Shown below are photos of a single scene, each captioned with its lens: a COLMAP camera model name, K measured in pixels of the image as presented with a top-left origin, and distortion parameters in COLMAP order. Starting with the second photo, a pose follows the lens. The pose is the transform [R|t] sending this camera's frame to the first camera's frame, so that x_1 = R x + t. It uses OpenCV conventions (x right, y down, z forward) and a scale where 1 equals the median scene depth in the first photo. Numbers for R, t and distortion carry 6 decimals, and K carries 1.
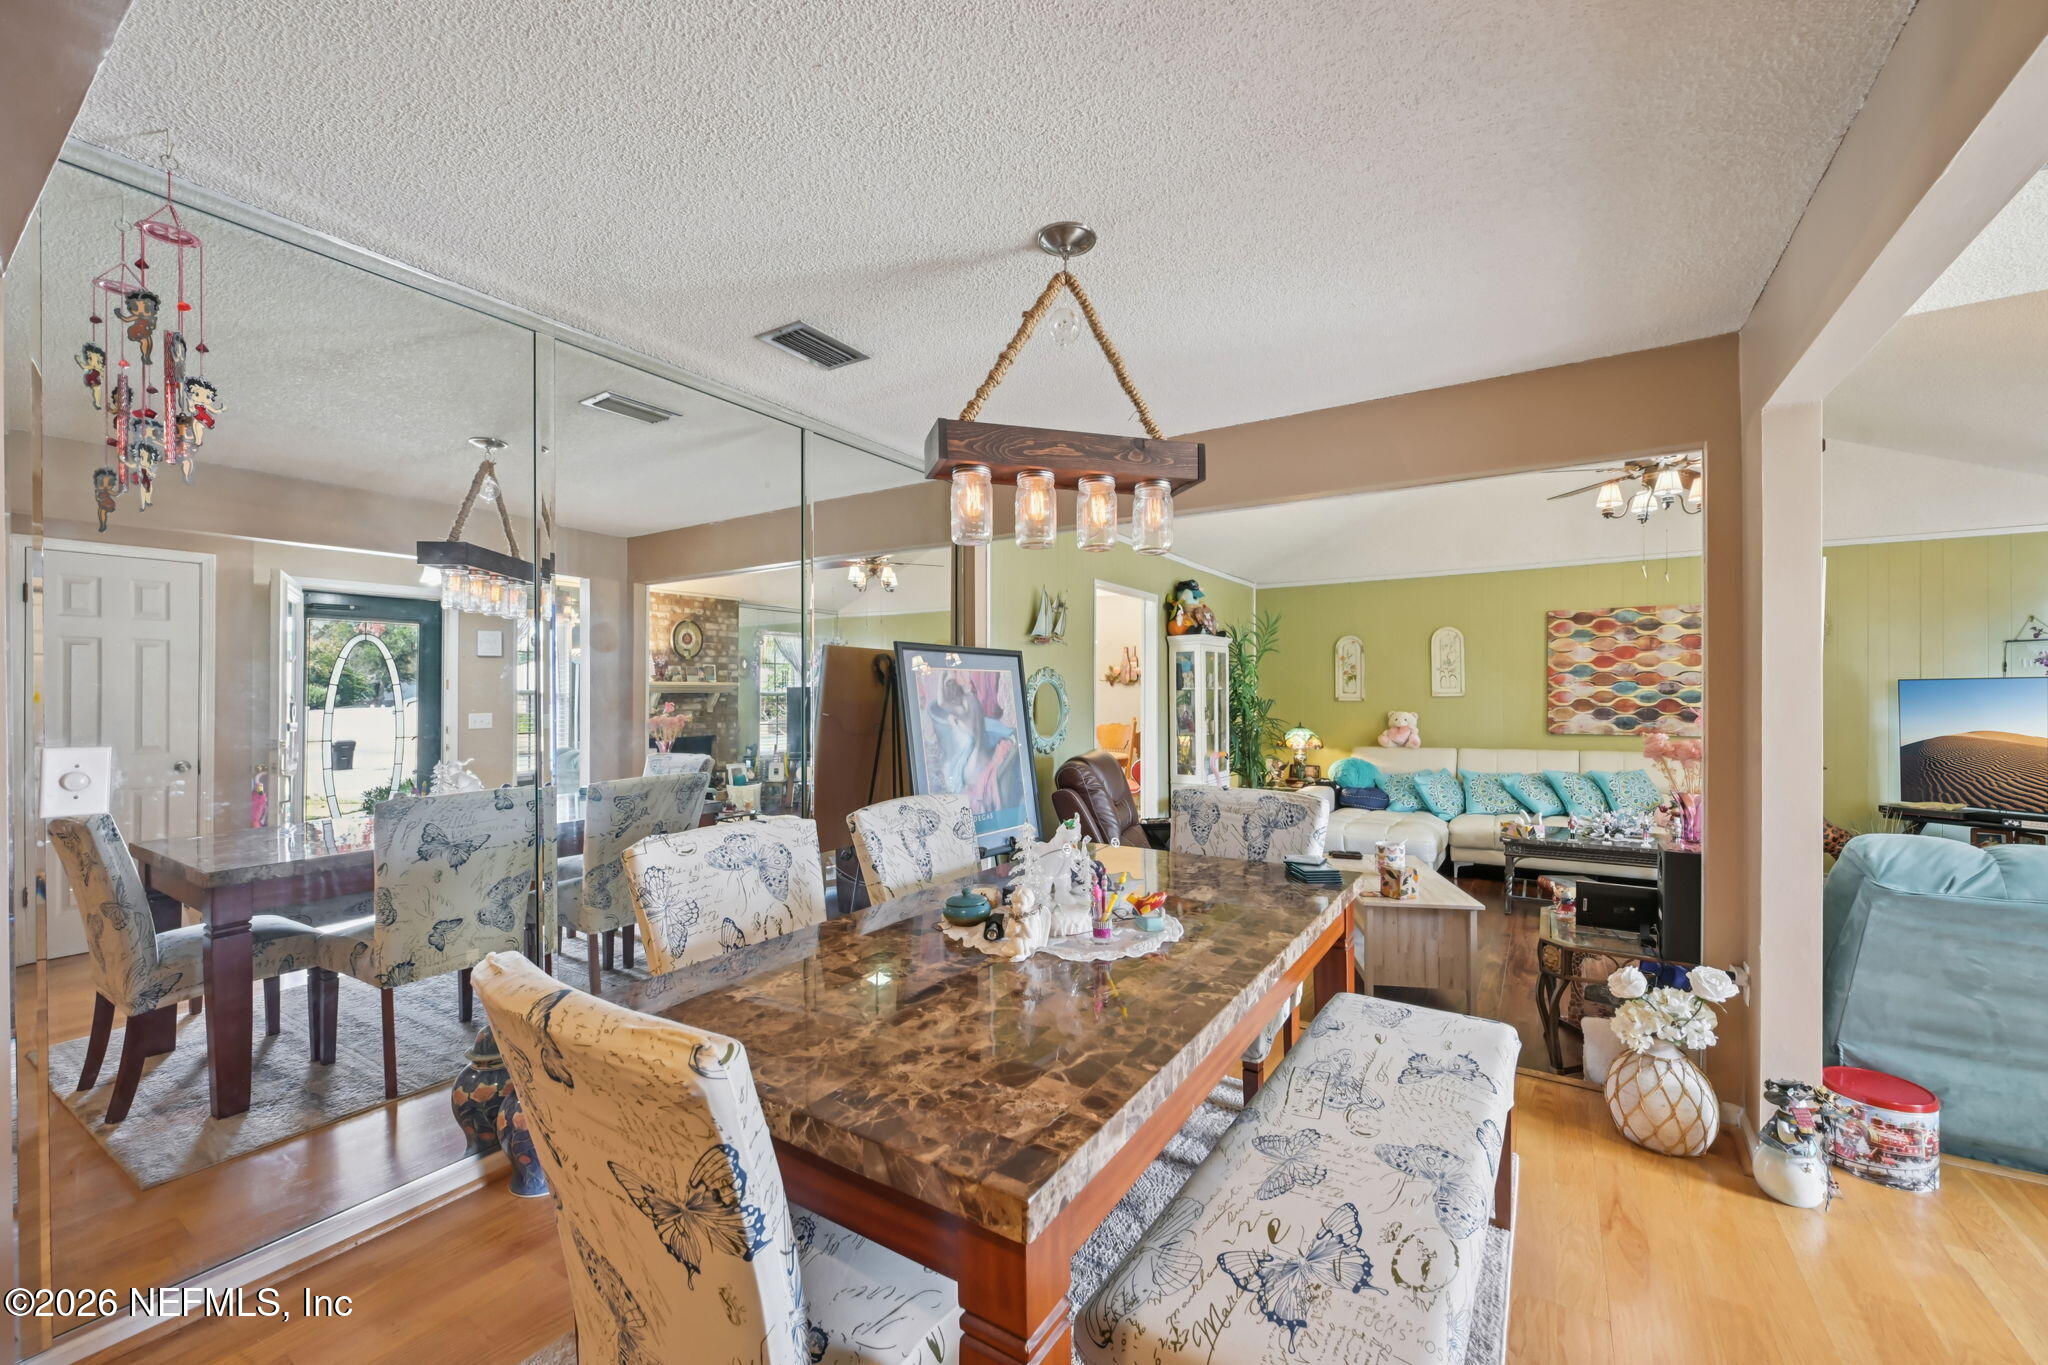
lens RADIAL K [[809.2, 0, 1031.0], [0, 809.2, 695.7], [0, 0, 1]] dist [0.000097, 0.000050]
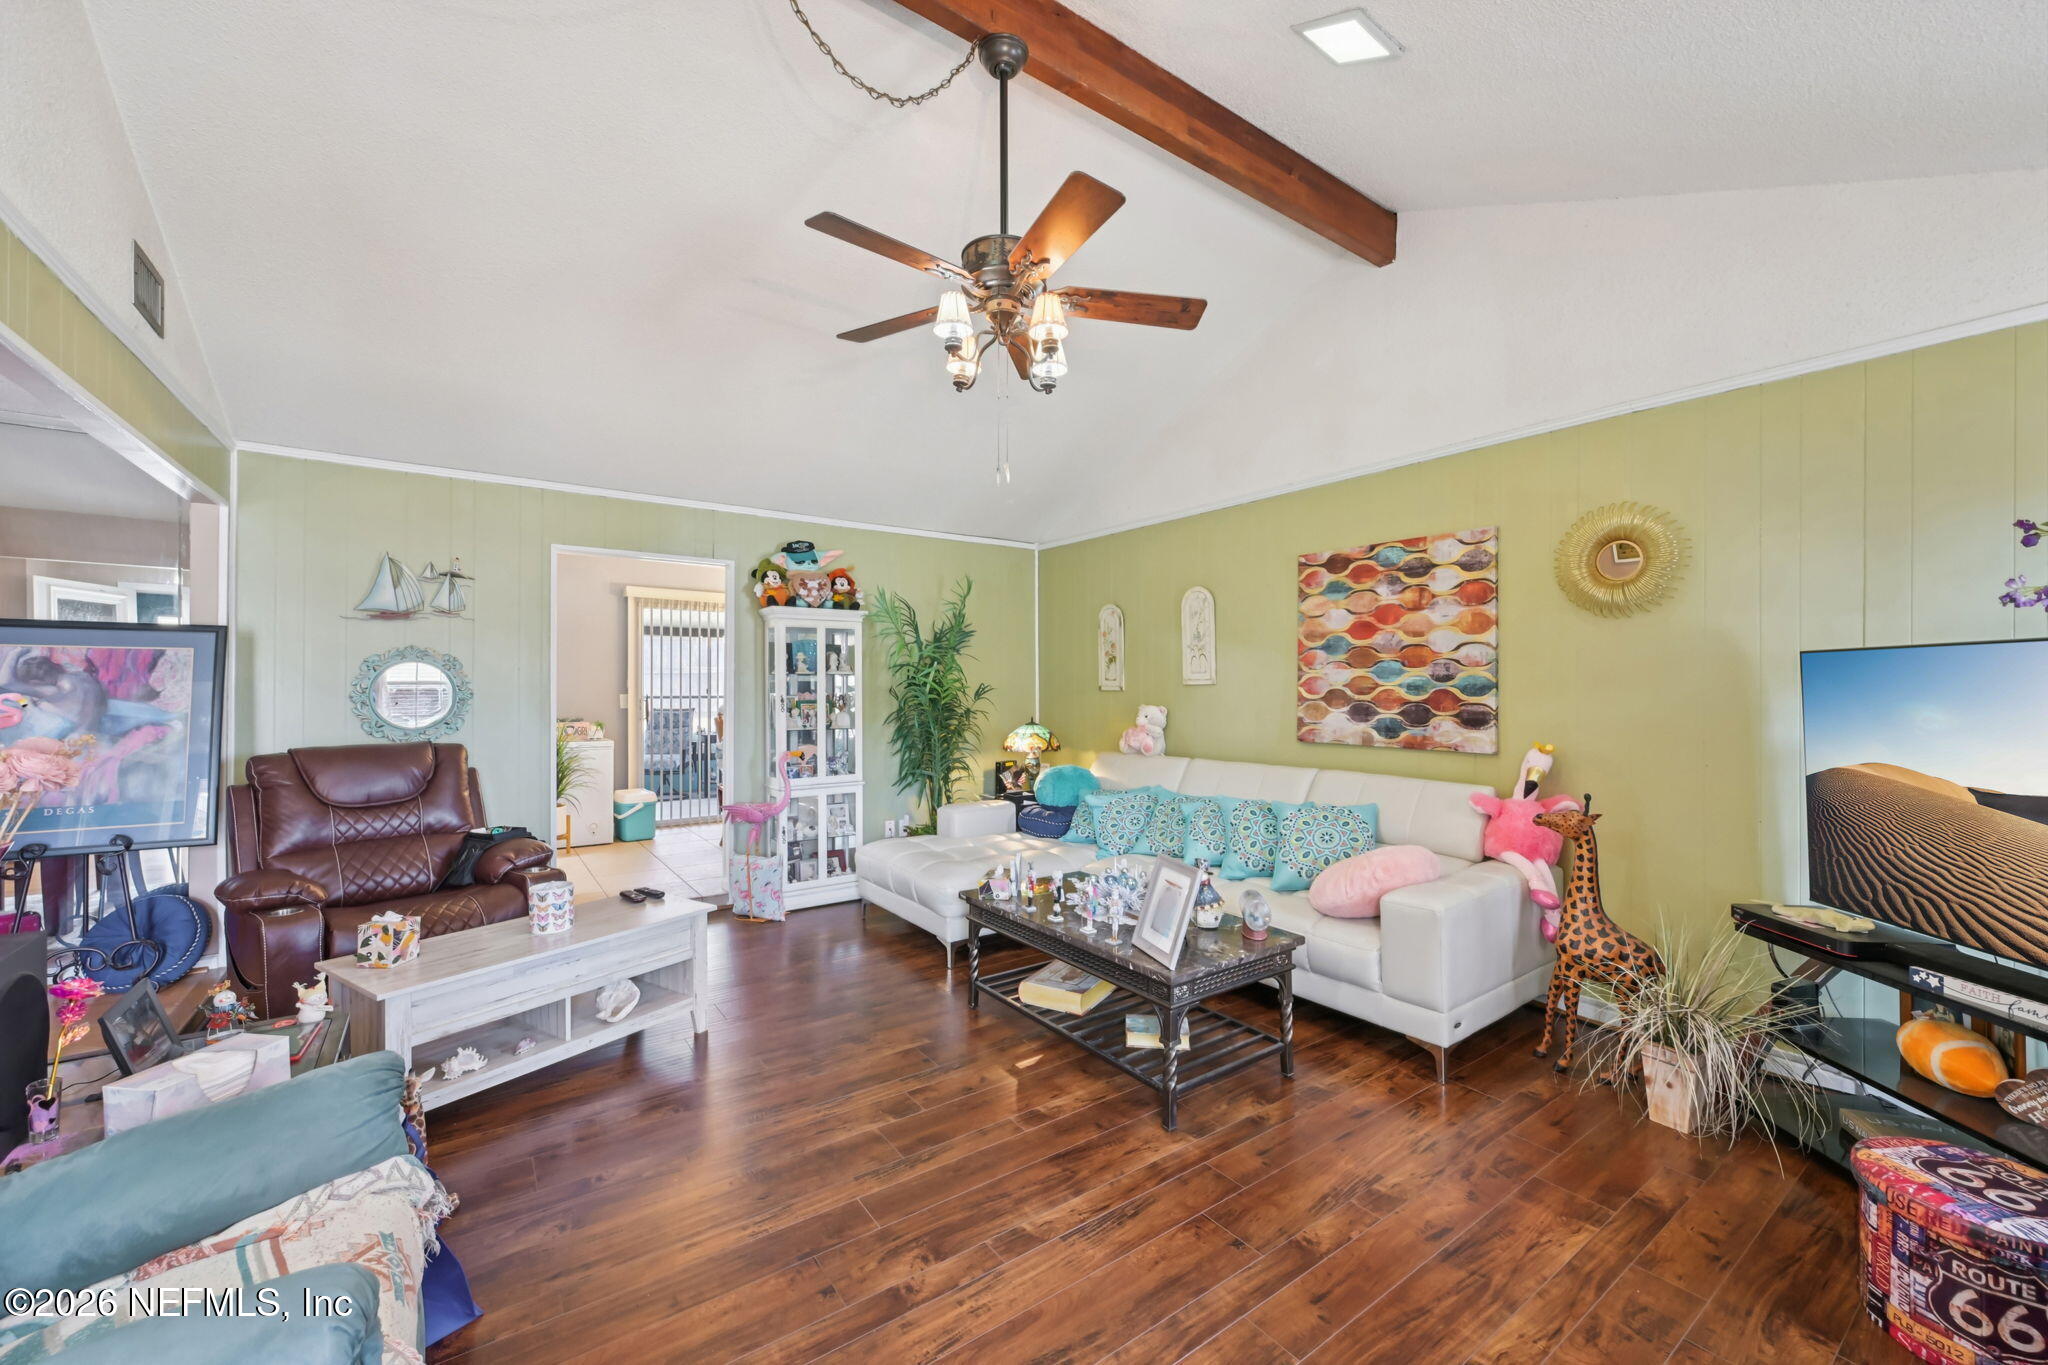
lens RADIAL K [[800.8, 0, 1024.0], [0, 800.8, 682.5], [0, 0, 1]] dist [0.000127, -0.000074]
pose [[0.930954, 0.003526, -0.365118, 0.691022], [-0.005412, 0.999977, -0.004143, 0.002968], [0.365095, 0.005833, 0.930952, 0.320139]]
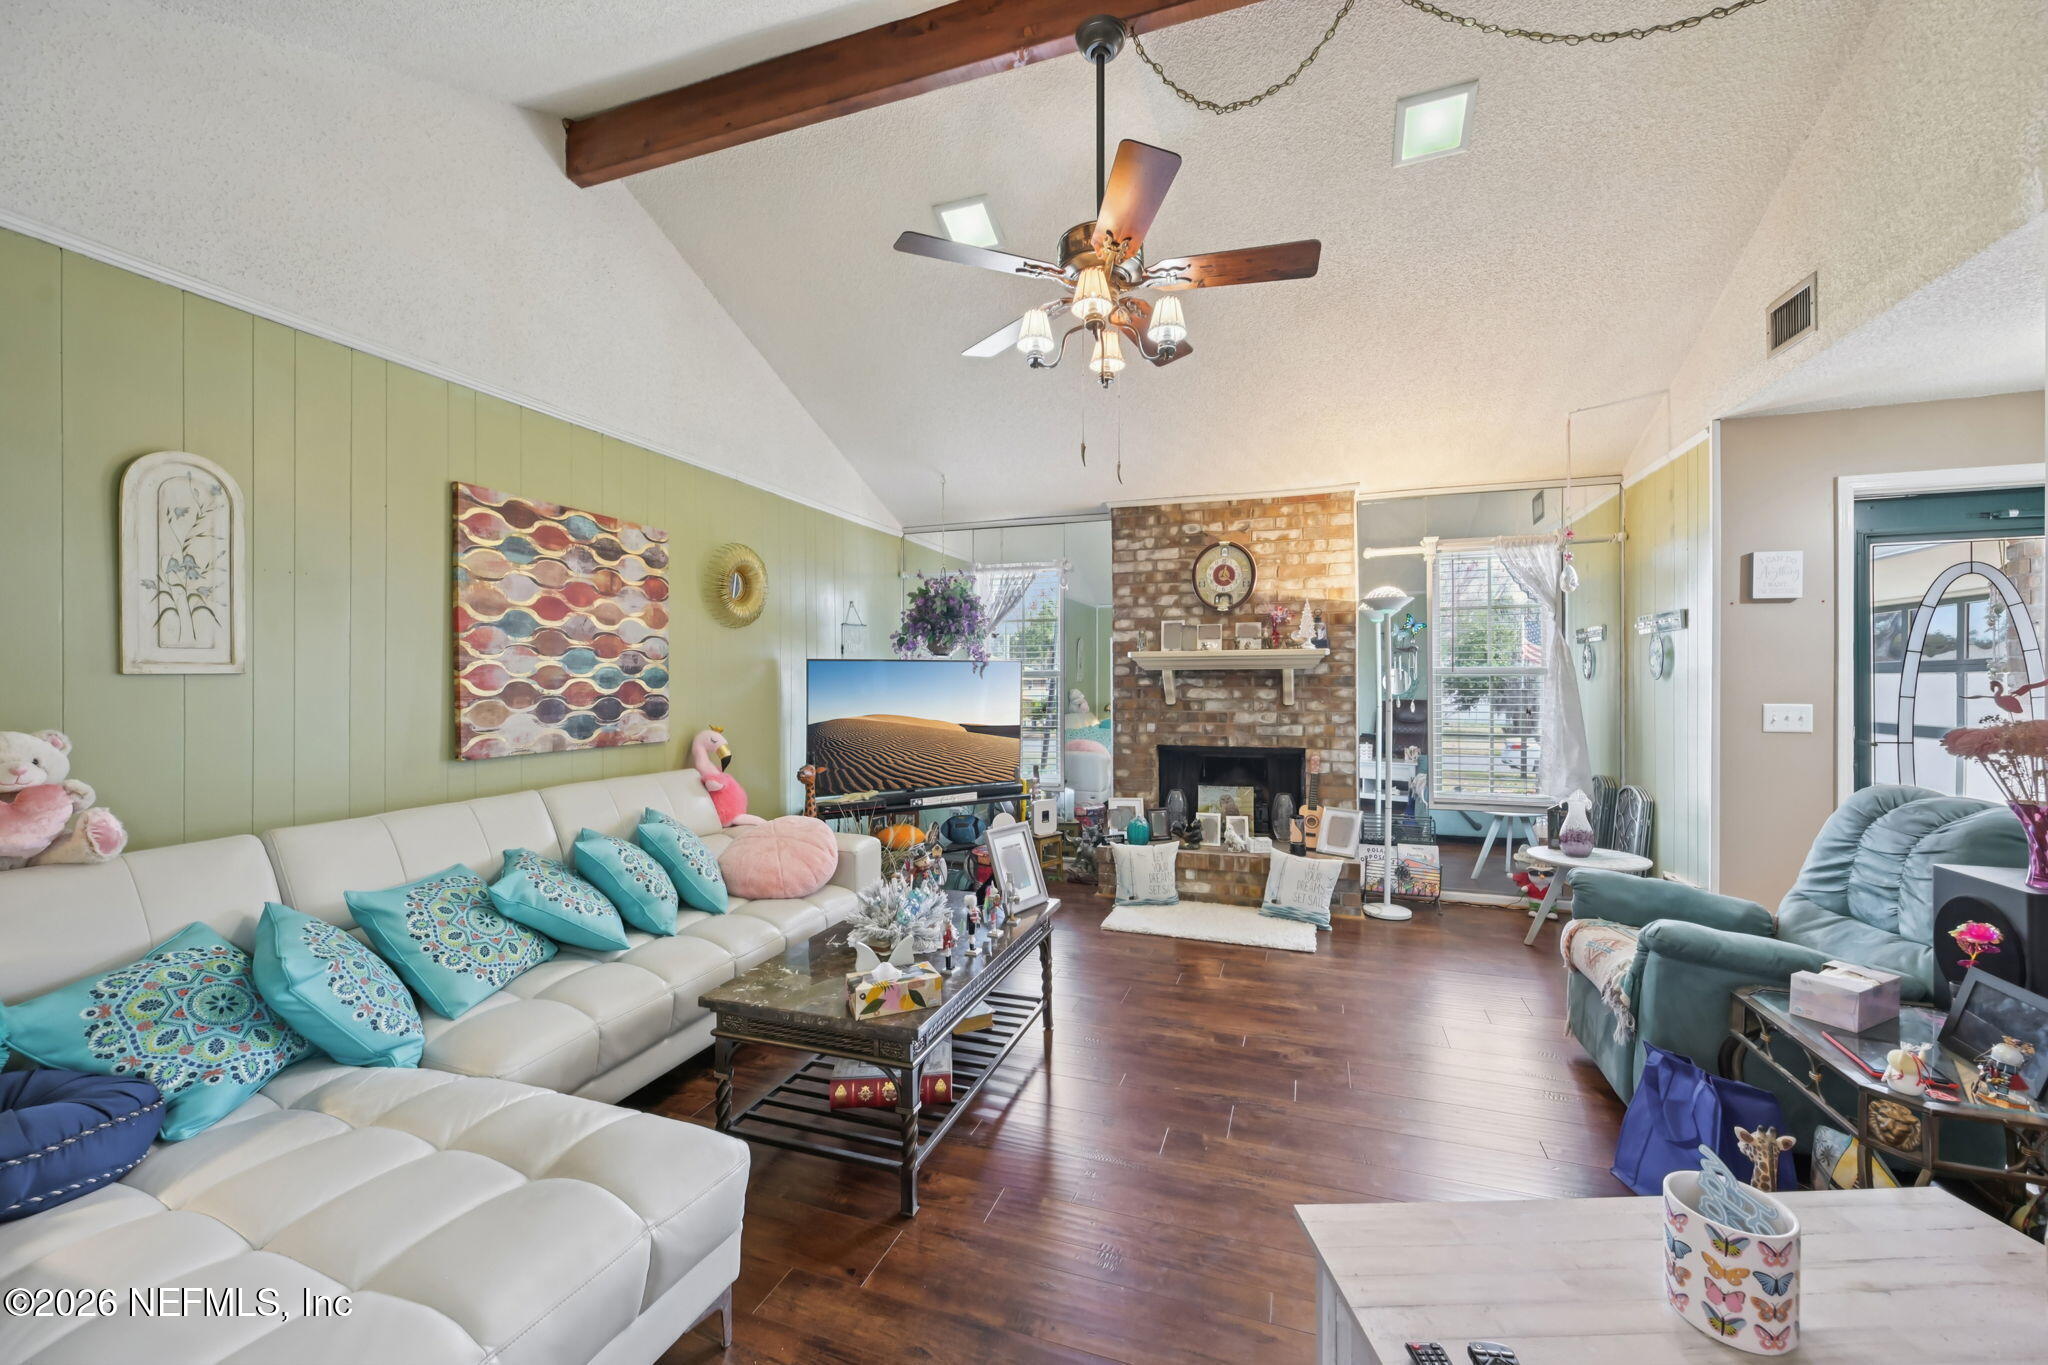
lens RADIAL K [[800.8, 0, 1024.0], [0, 800.8, 682.5], [0, 0, 1]] dist [0.000127, -0.000074]
pose [[-0.240173, 0.003303, 0.970725, 0.148864], [0.007502, 0.999971, -0.001546, 0.007502], [-0.970701, 0.006911, -0.240191, 0.833684]]
